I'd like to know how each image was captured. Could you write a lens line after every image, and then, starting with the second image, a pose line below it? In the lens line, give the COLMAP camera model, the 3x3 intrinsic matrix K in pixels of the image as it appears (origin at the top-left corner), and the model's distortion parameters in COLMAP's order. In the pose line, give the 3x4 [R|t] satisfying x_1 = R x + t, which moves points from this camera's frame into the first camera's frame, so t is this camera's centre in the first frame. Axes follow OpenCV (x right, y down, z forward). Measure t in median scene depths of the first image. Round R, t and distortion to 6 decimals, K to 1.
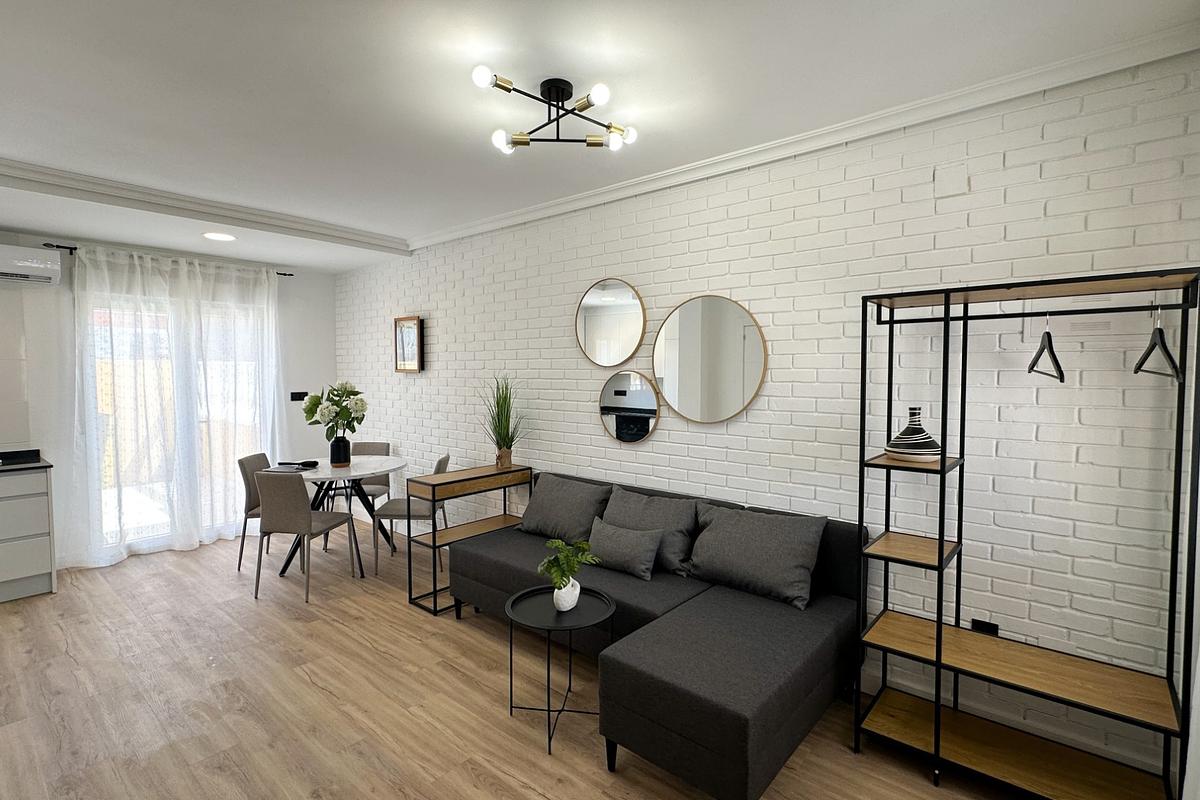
lens RADIAL K [[569.6, 0, 599.9], [0, 569.6, 396.5], [0, 0, 1]] dist [-0.000033, -0.000490]
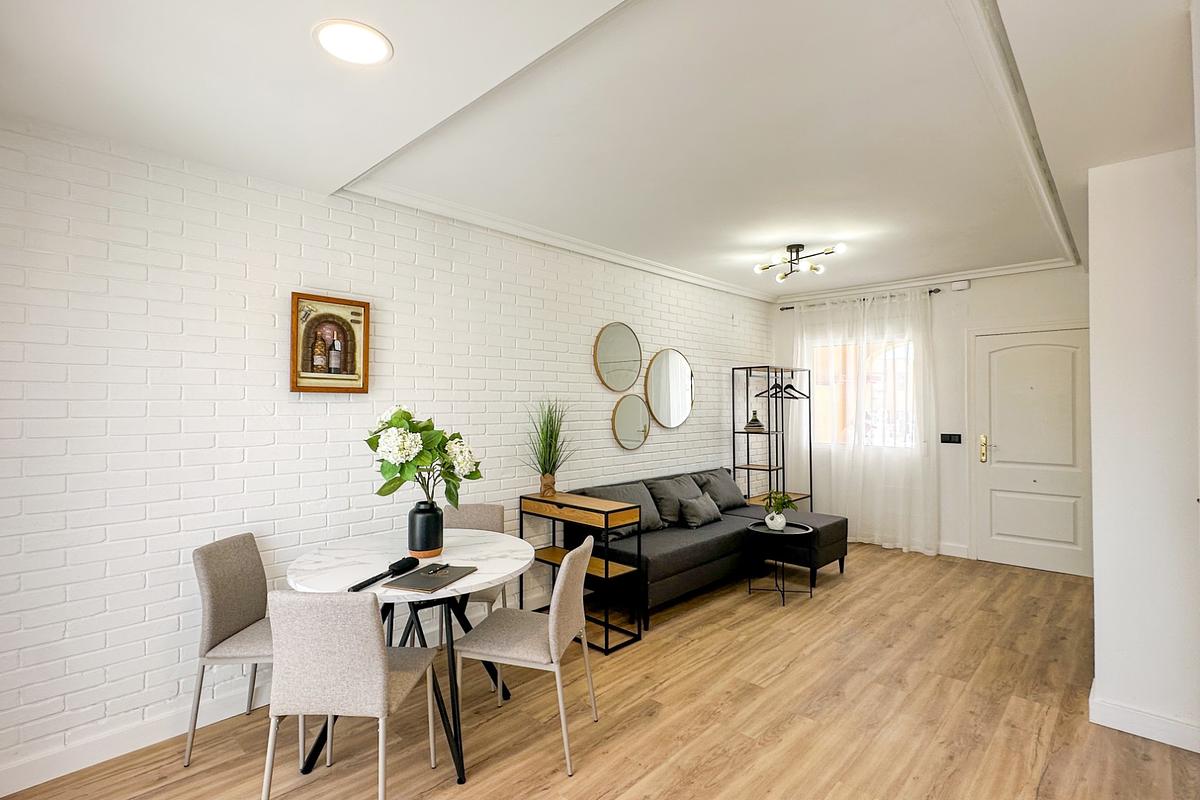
lens RADIAL K [[569.5, 0, 602.8], [0, 569.5, 395.8], [0, 0, 1]] dist [0.002158, -0.000386]
pose [[0.055861, 0.014144, 0.998338, -1.062047], [0.047647, 0.998723, -0.016815, -0.019026], [-0.997301, 0.048507, 0.055116, 0.819496]]
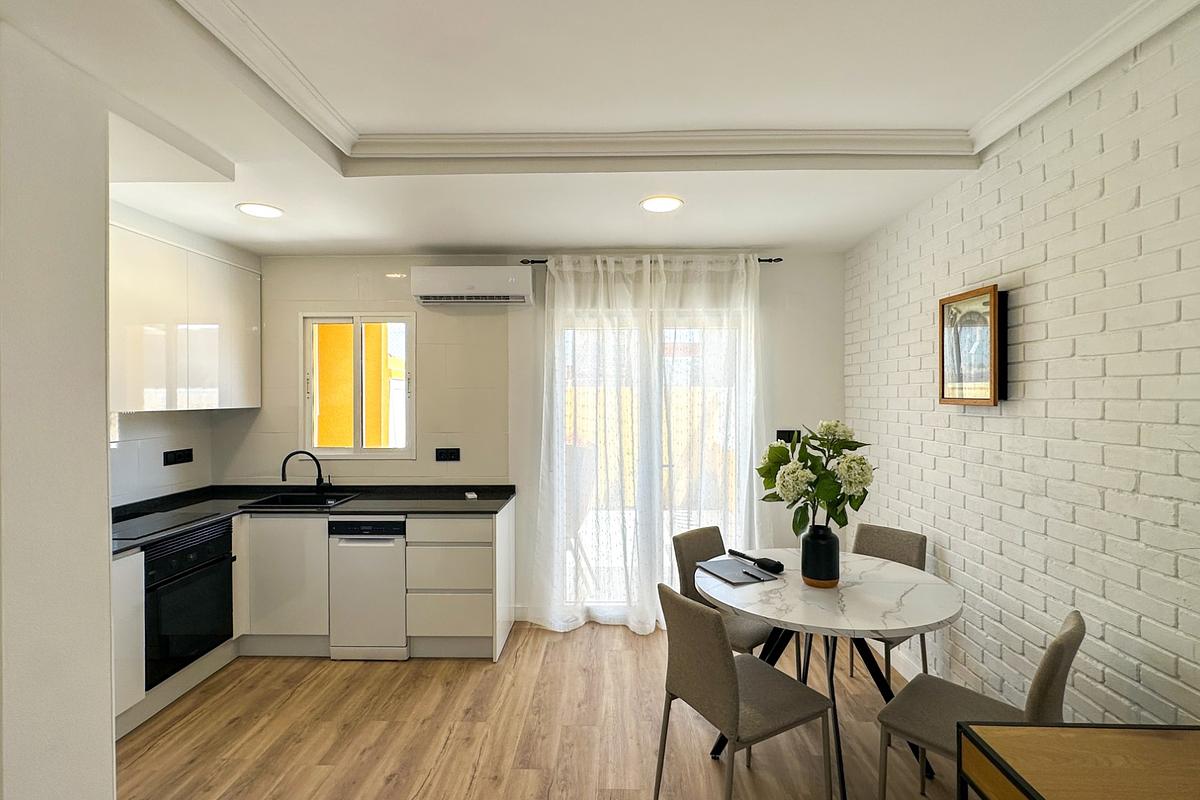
lens RADIAL K [[569.5, 0, 602.8], [0, 569.5, 395.8], [0, 0, 1]] dist [0.002158, -0.000386]
pose [[0.625632, -0.000370, -0.780119, -0.178564], [-0.034156, 0.999028, -0.027865, -0.030067], [0.779371, 0.044079, 0.625011, 0.530376]]
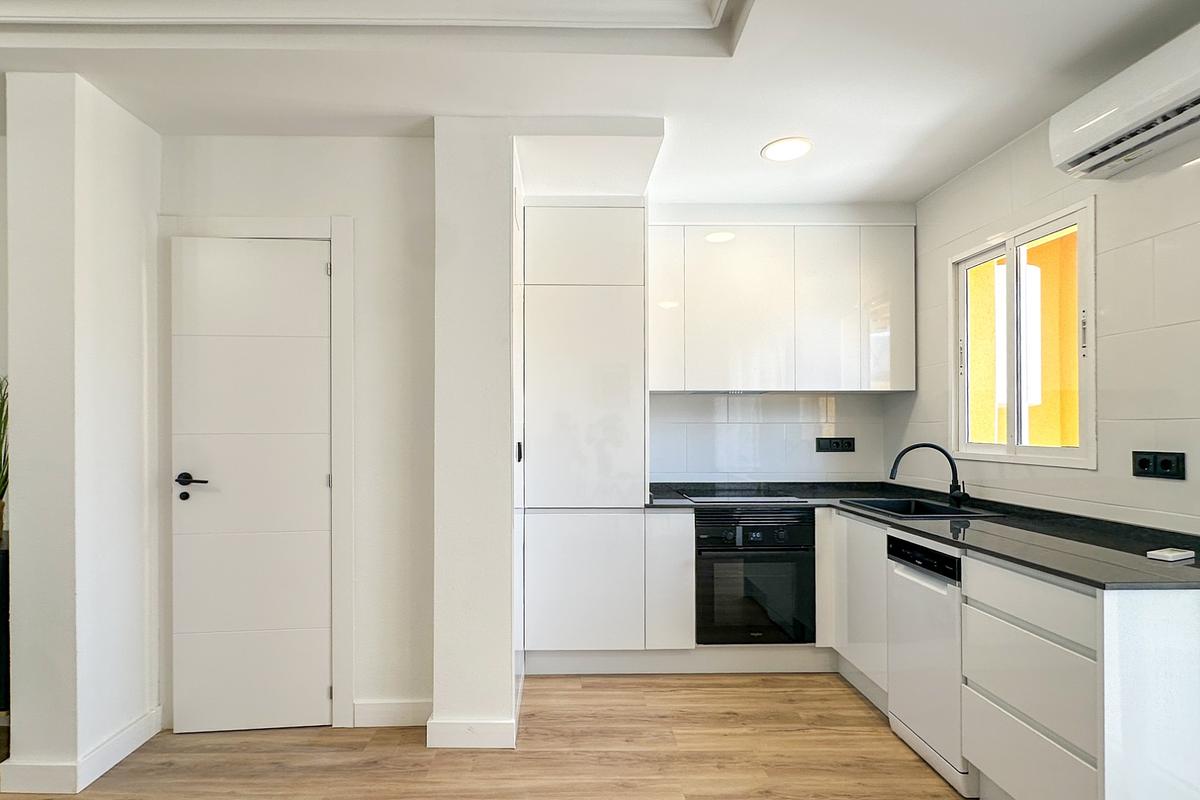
lens RADIAL K [[579.8, 0, 573.0], [0, 579.8, 423.5], [0, 0, 1]] dist [-0.001248, -0.000073]
pose [[-0.755613, -0.002435, -0.655014, -0.416545], [-0.029122, 0.999129, 0.029880, 0.015459], [0.654371, 0.041653, -0.755026, 0.958905]]
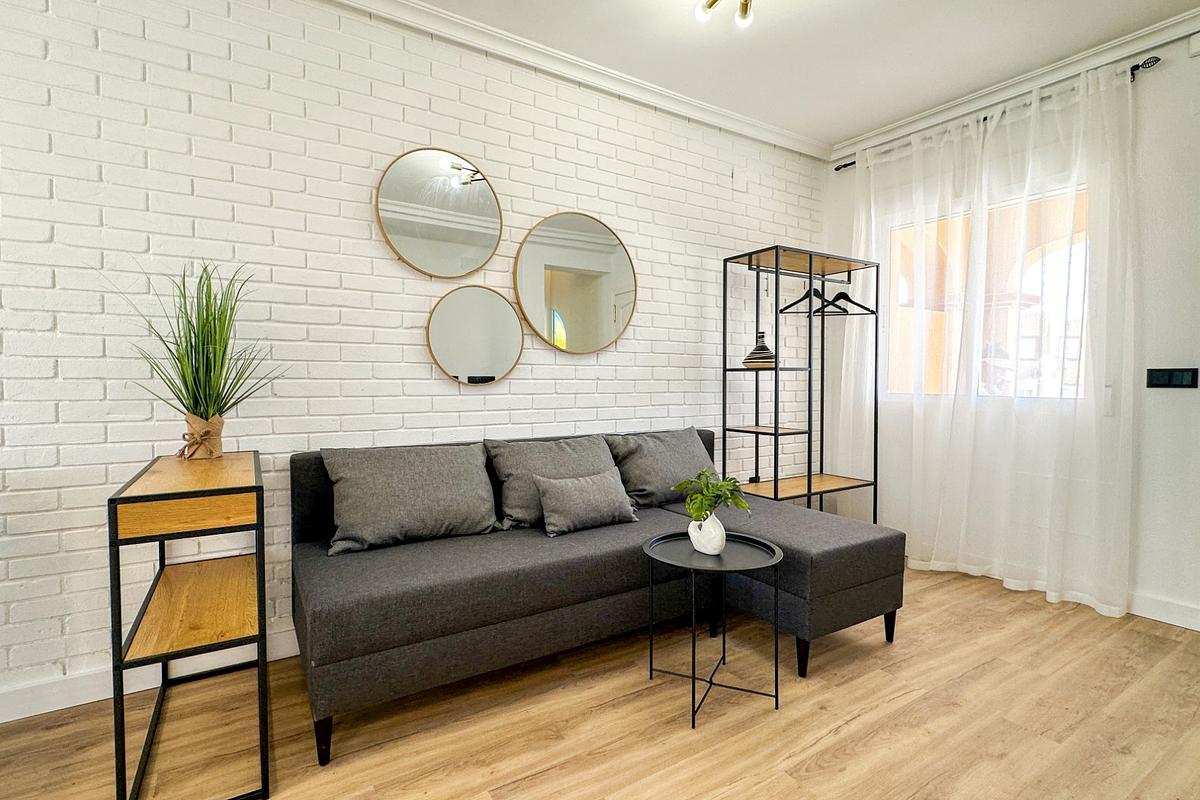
lens RADIAL K [[569.5, 0, 602.8], [0, 569.5, 395.8], [0, 0, 1]] dist [0.002158, -0.000386]
pose [[0.292566, -0.028150, 0.955831, -0.505272], [0.040127, 0.999048, 0.017140, 0.074974], [-0.955403, 0.033340, 0.293417, 0.520521]]
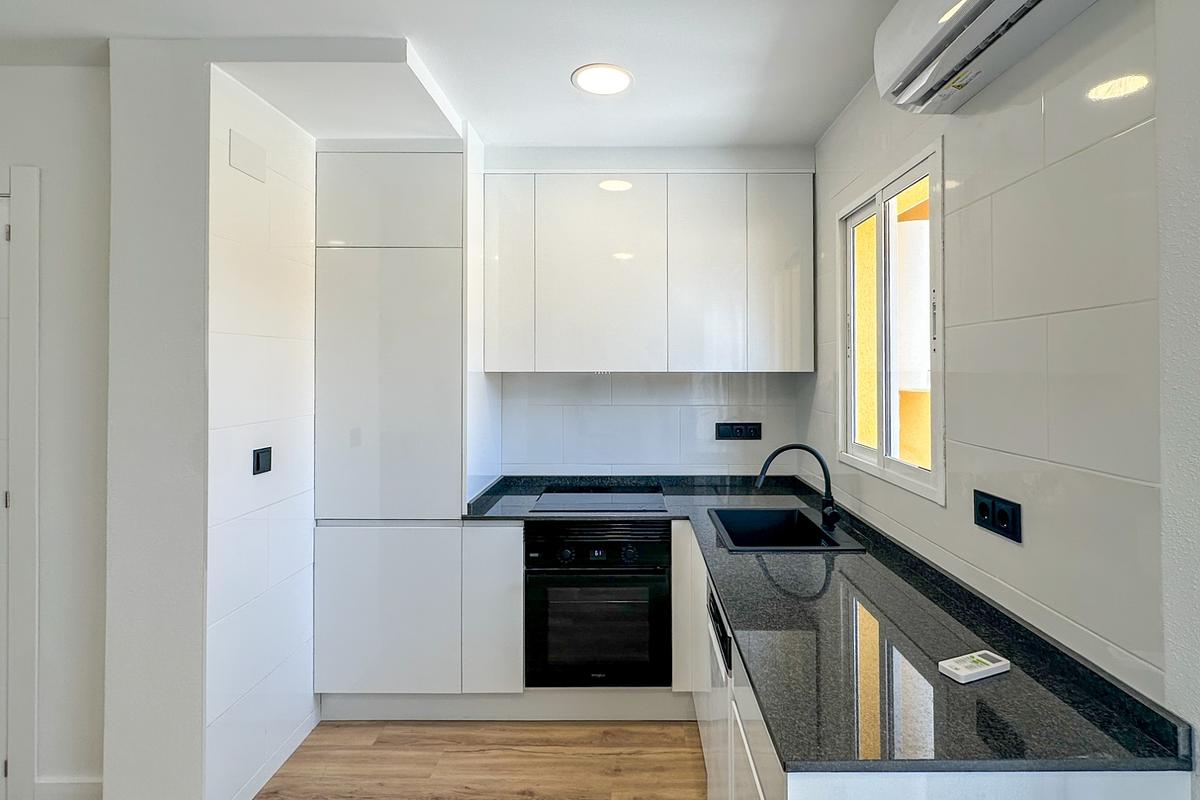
lens RADIAL K [[581.3, 0, 629.6], [0, 581.3, 362.9], [0, 0, 1]] dist [-0.000963, -0.000317]
pose [[-0.763955, -0.005293, -0.645248, -0.693199], [-0.029669, 0.999197, 0.026930, -0.038764], [0.644587, 0.039717, -0.763498, 1.029289]]
